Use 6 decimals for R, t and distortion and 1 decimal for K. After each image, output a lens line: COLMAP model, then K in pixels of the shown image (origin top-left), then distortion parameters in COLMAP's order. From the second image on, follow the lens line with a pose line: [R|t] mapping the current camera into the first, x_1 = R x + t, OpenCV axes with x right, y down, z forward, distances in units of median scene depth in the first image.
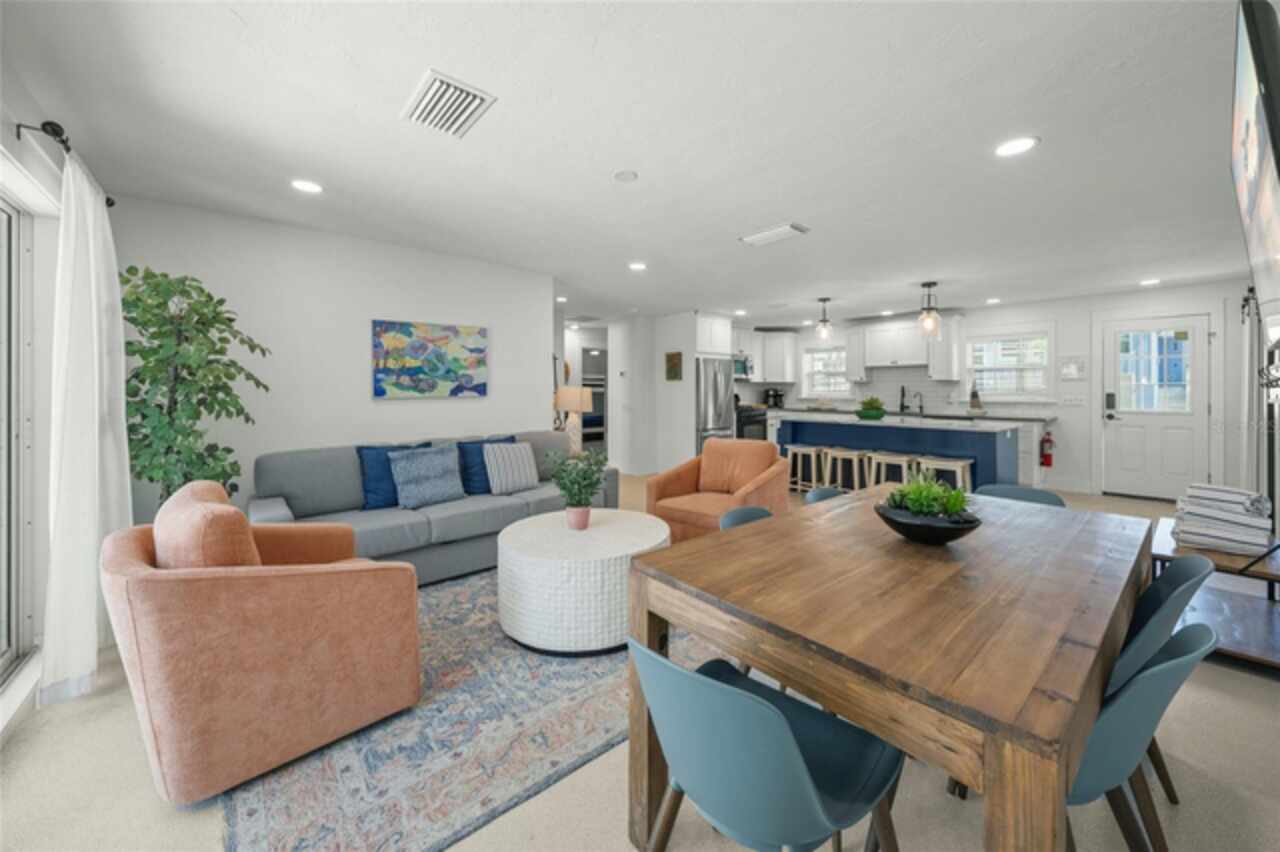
lens RADIAL K [[476.8, 0, 624.6], [0, 476.8, 394.6], [0, 0, 1]] dist [-0.001936, -0.000414]
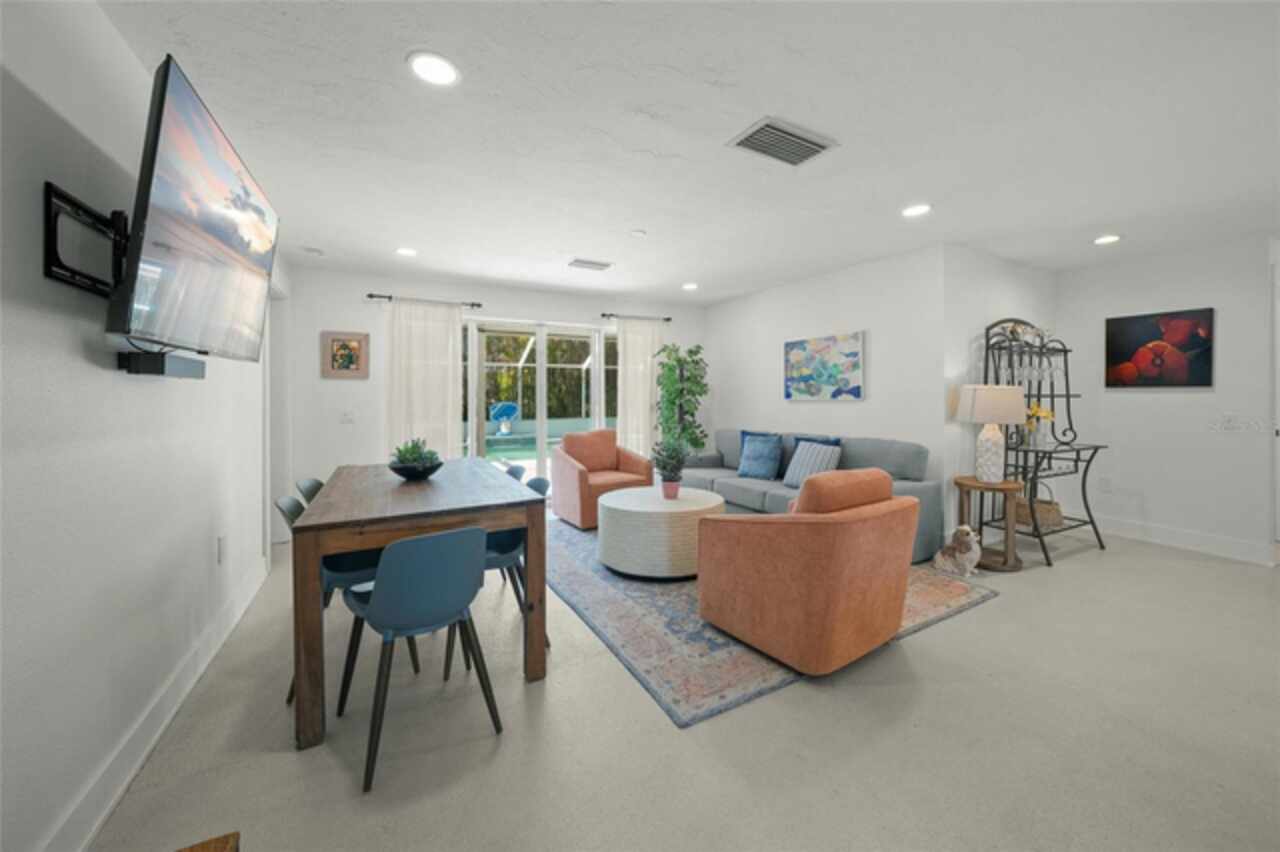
lens RADIAL K [[476.8, 0, 659.8], [0, 476.8, 398.5], [0, 0, 1]] dist [-0.001936, -0.000414]
pose [[-0.166000, -0.001229, -0.986125, 0.826553], [-0.009785, 0.999952, 0.000401, 0.006536], [0.986077, 0.009716, -0.166004, 0.811929]]
